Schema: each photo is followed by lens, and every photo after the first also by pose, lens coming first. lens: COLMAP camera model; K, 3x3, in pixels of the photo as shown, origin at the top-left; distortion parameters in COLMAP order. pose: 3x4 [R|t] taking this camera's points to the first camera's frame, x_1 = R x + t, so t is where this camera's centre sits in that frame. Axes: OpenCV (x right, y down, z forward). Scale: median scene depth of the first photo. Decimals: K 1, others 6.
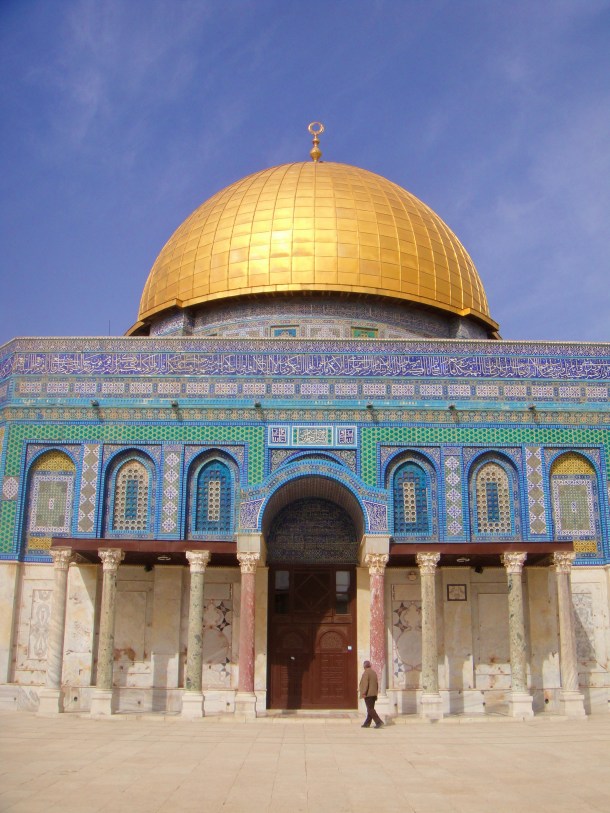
lens RADIAL K [[824.2, 0, 311.5], [0, 824.2, 423.2], [0, 0, 1]] dist [-0.148627, 0.000000]
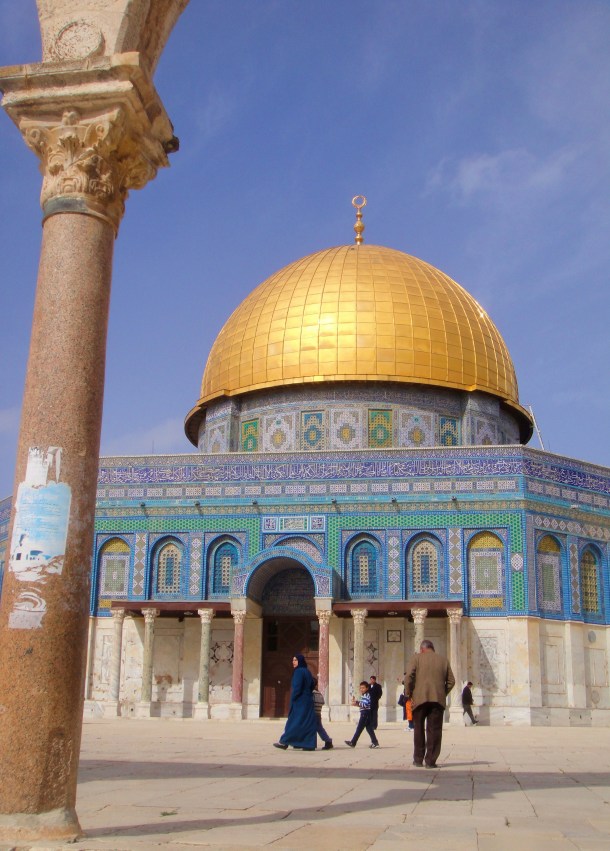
lens RADIAL K [[978.1, 0, 303.9], [0, 978.1, 440.8], [0, 0, 1]] dist [-0.099460, 0.000000]
pose [[0.985338, -0.036069, -0.166755, 0.300747], [0.038164, 0.999228, 0.009374, -0.140598], [0.166288, -0.015601, 0.985954, -0.630840]]
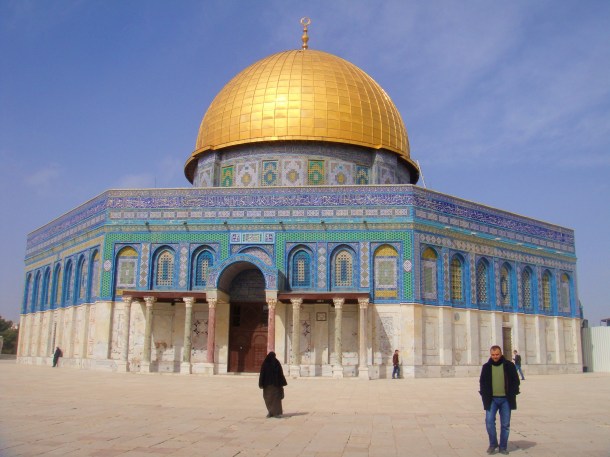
lens RADIAL K [[618.4, 0, 310.0], [0, 618.4, 213.5], [0, 0, 1]] dist [-0.148627, 0.000000]
pose [[0.993852, -0.017885, -0.109263, 0.304830], [0.024290, 0.998046, 0.057577, -0.126018], [0.108020, -0.059877, 0.992344, -0.463827]]
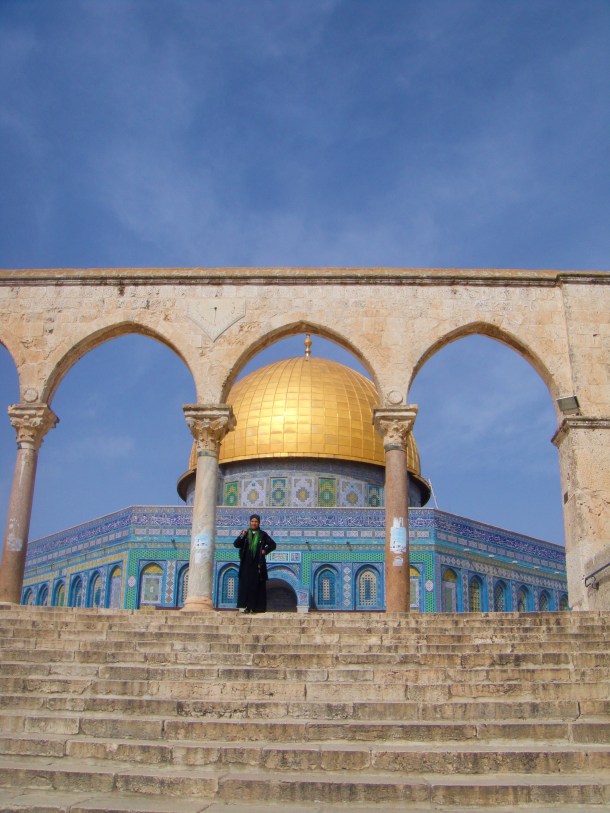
lens RADIAL K [[824.2, 0, 309.2], [0, 824.2, 429.2], [0, 0, 1]] dist [-0.148627, 0.000000]
pose [[0.998577, -0.005737, -0.053021, 0.186666], [0.002153, 0.997723, -0.067407, -0.163198], [0.053287, 0.067197, 0.996316, -1.048184]]
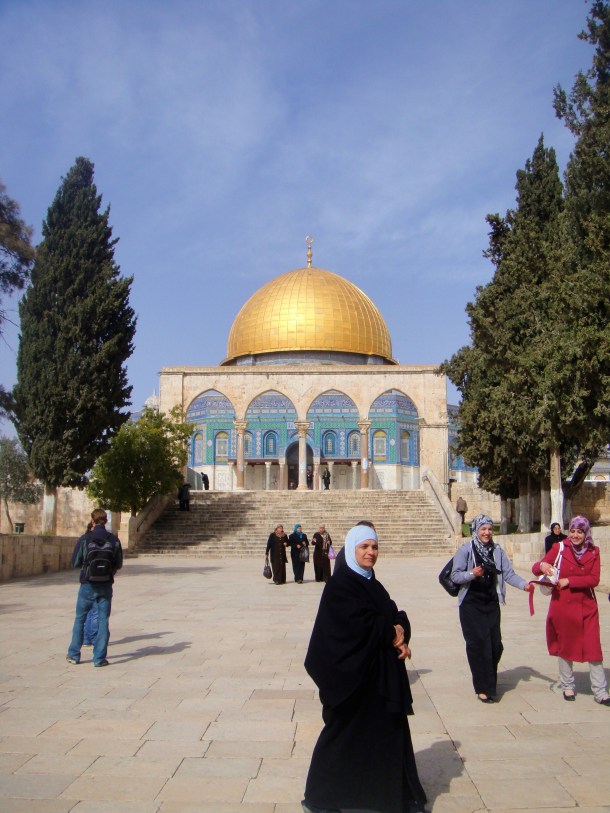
lens RADIAL K [[824.2, 0, 310.0], [0, 824.2, 410.3], [0, 0, 1]] dist [-0.148627, 0.000000]
pose [[0.999213, -0.013300, -0.037360, 0.165563], [0.018327, 0.990317, 0.137610, -0.503666], [0.035168, -0.138186, 0.989782, -2.282004]]
